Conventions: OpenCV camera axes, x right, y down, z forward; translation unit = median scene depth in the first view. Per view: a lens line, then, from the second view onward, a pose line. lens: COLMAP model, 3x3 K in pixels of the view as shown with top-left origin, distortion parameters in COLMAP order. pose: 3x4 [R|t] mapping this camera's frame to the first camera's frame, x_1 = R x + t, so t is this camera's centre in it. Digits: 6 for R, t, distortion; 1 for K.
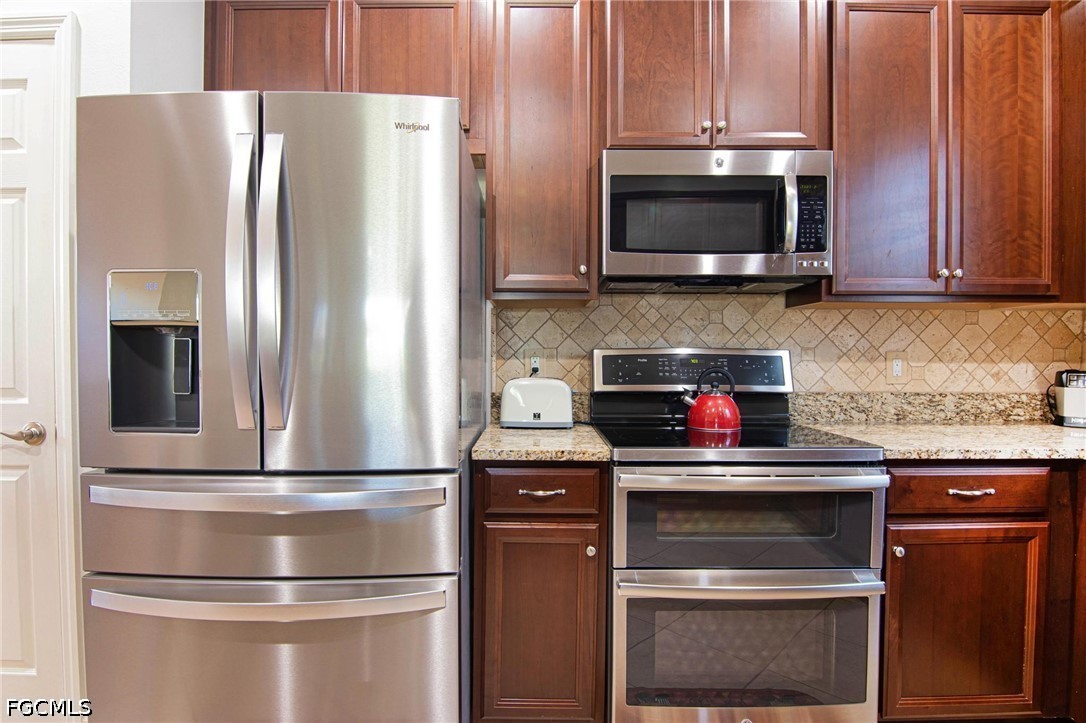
lens RADIAL K [[551.9, 0, 538.5], [0, 551.9, 364.5], [0, 0, 1]] dist [-0.013749, -0.008628]
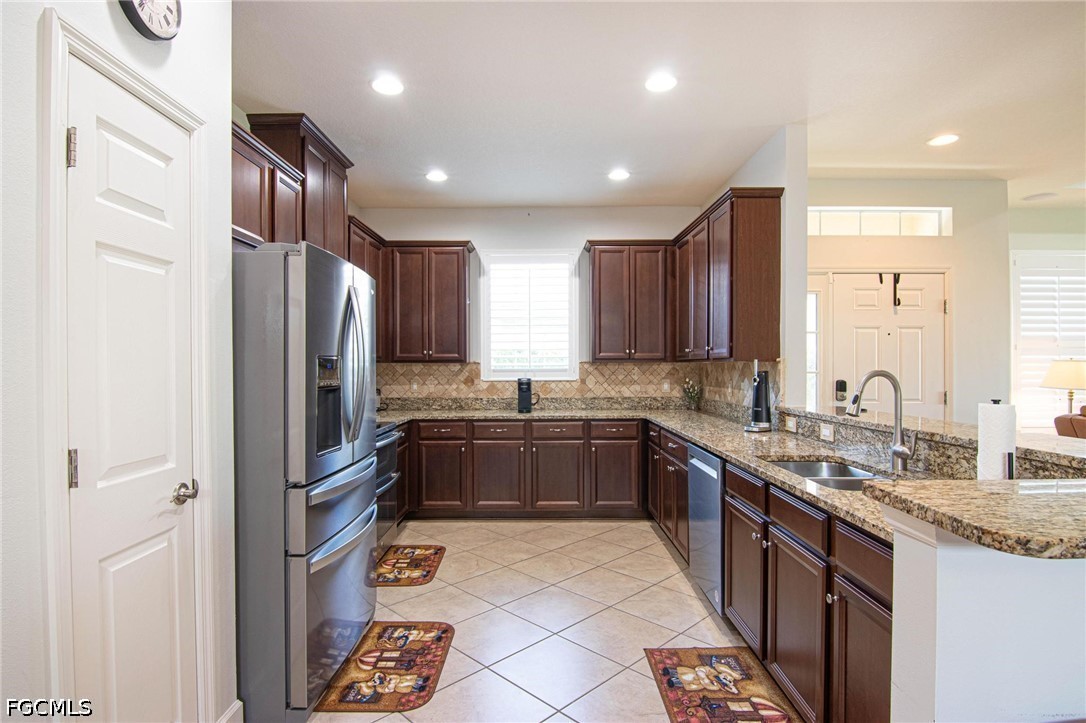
lens RADIAL K [[551.9, 0, 538.5], [0, 551.9, 364.5], [0, 0, 1]] dist [-0.013749, -0.008628]
pose [[-0.005406, -0.002752, 0.999982, -2.009911], [0.018599, 0.999823, 0.002853, -0.117122], [-0.999812, 0.018614, -0.005354, 0.294063]]
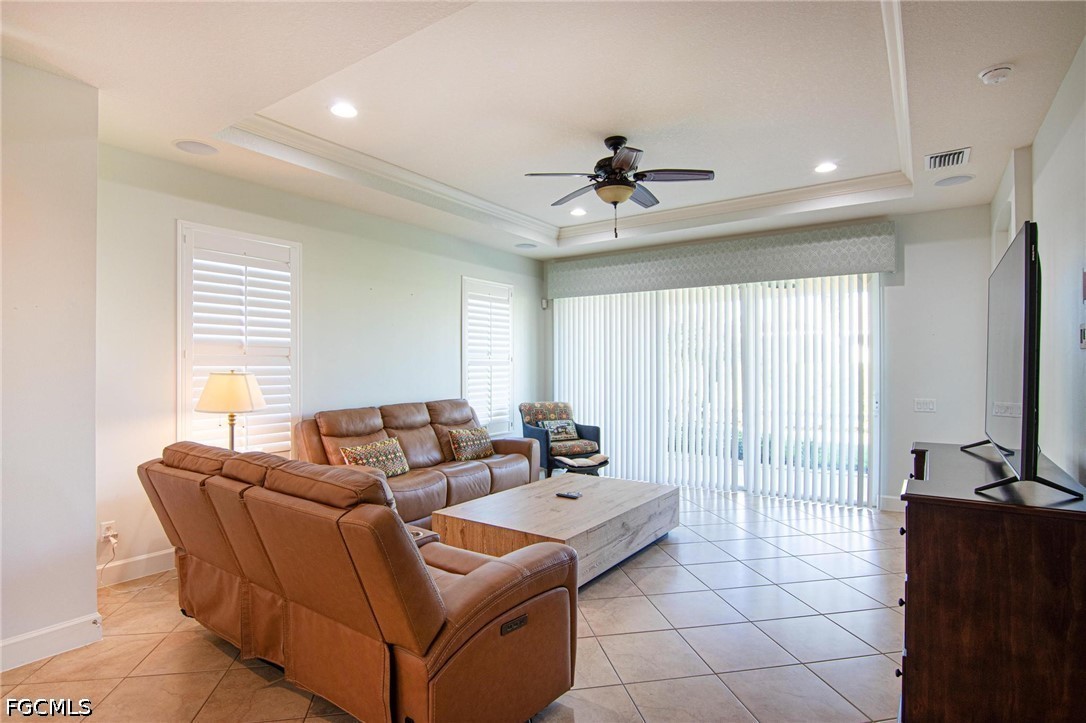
lens RADIAL K [[551.9, 0, 538.5], [0, 551.9, 364.5], [0, 0, 1]] dist [-0.013749, -0.008628]
pose [[-0.819582, 0.000293, 0.572962, -1.366218], [0.009070, 0.999881, 0.012462, -0.130326], [-0.572890, 0.015410, -0.819487, -1.640547]]
